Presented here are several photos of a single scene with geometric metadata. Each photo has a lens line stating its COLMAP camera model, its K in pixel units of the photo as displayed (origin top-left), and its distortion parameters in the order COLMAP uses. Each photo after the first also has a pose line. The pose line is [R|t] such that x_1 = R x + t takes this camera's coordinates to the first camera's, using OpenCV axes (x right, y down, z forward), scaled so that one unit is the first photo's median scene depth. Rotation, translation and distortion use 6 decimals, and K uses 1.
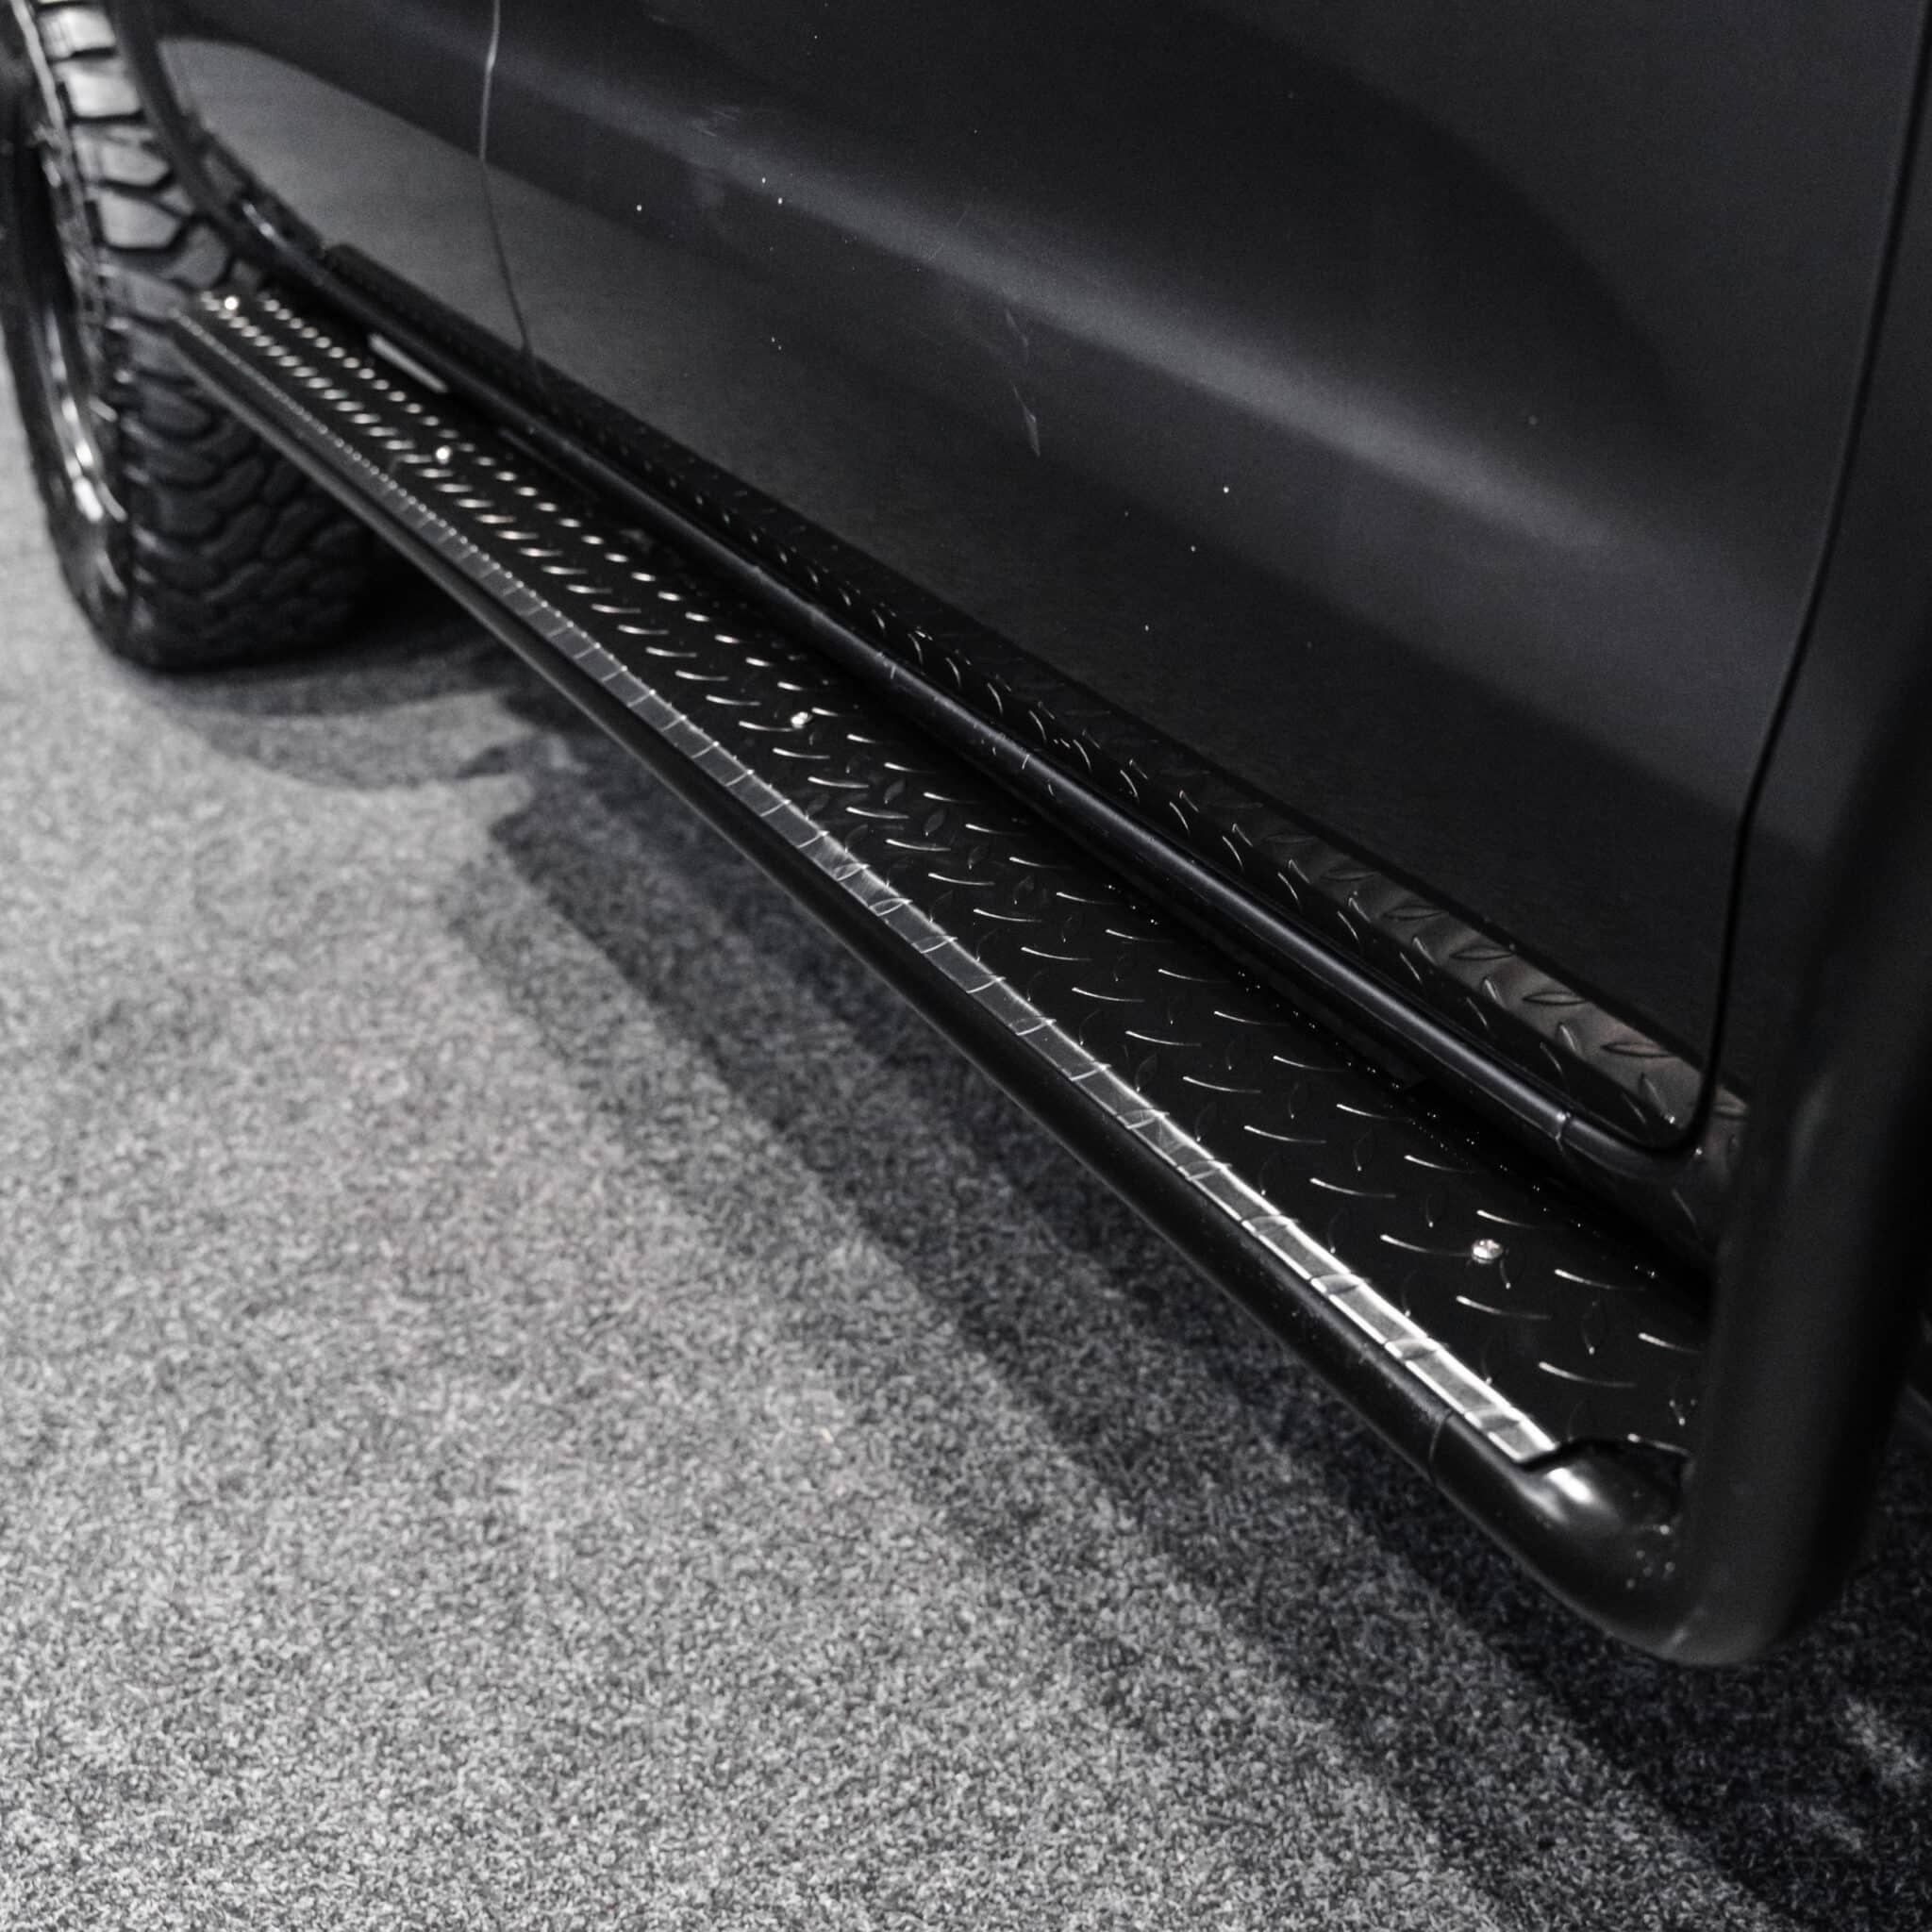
lens RADIAL K [[2657.0, 0, 966.0], [0, 2657.0, 966.0], [0, 0, 1]] dist [-0.000297, 0.002919]
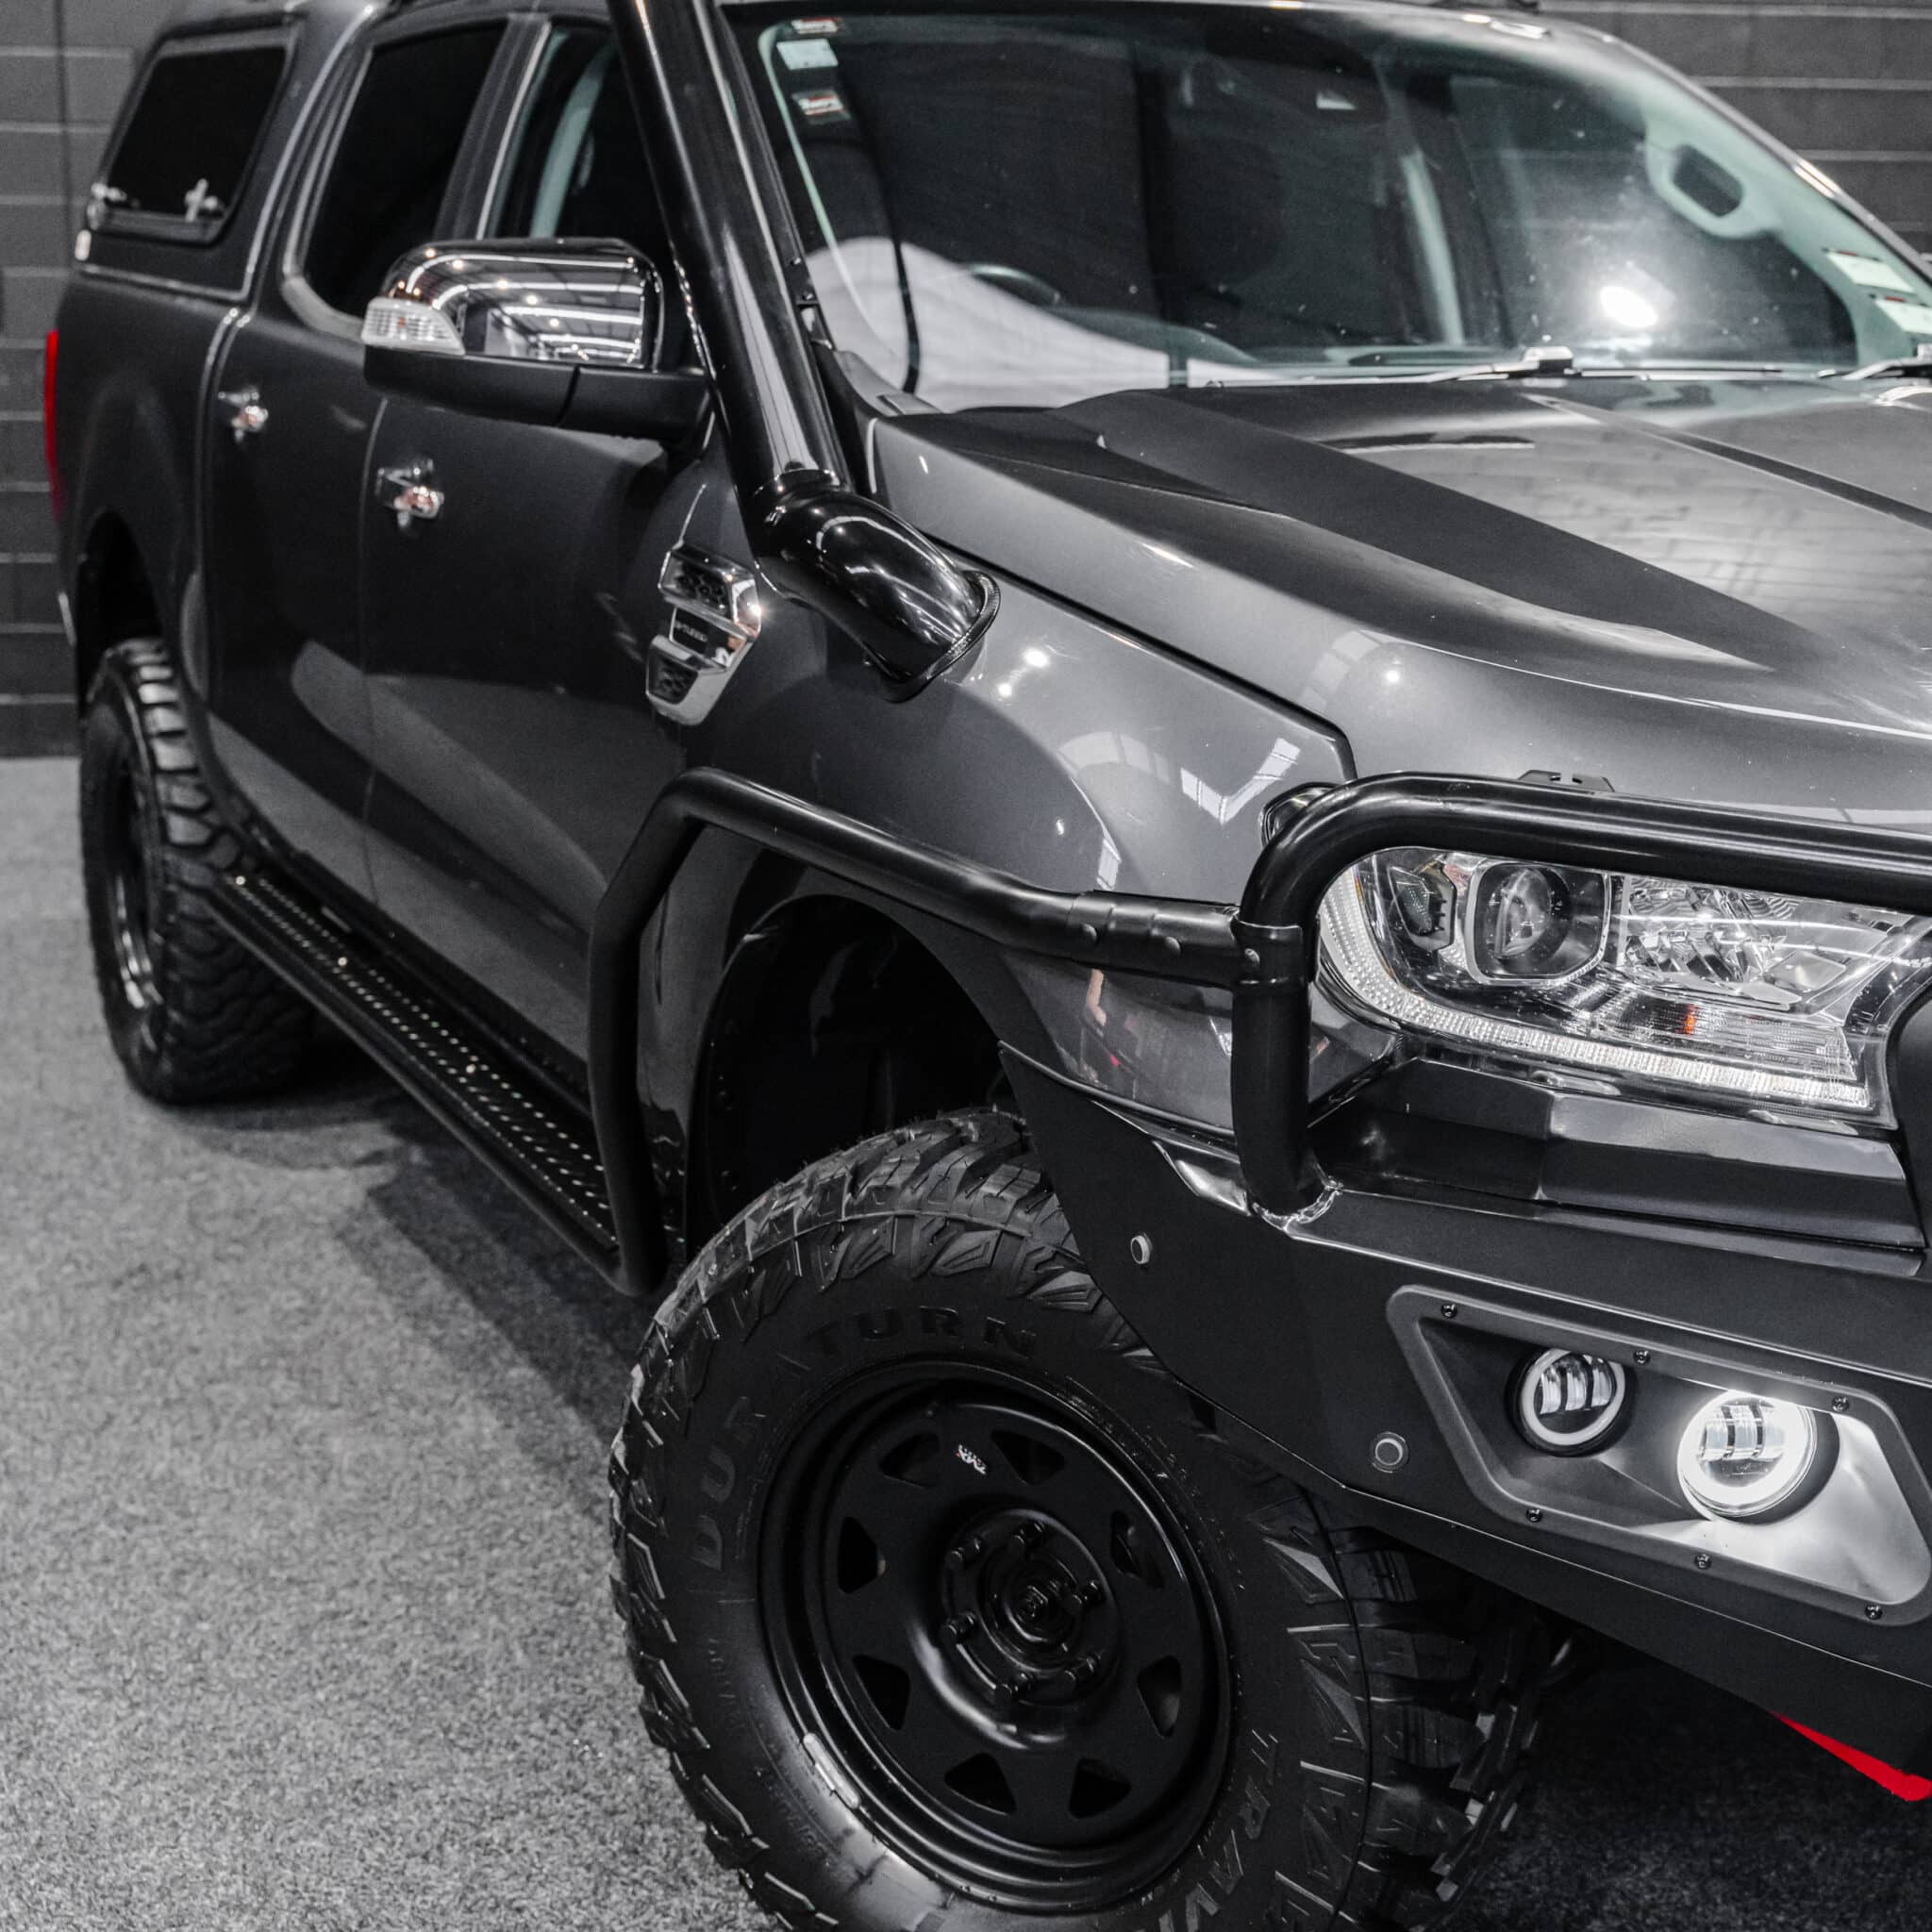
lens RADIAL K [[3030.7, 0, 966.0], [0, 3030.7, 966.0], [0, 0, 1]] dist [-0.009651, -0.021922]
pose [[0.999313, 0.032388, -0.018001, 0.252499], [-0.035454, 0.976980, -0.210363, 0.220598], [0.010773, 0.210857, 0.977458, -0.985049]]
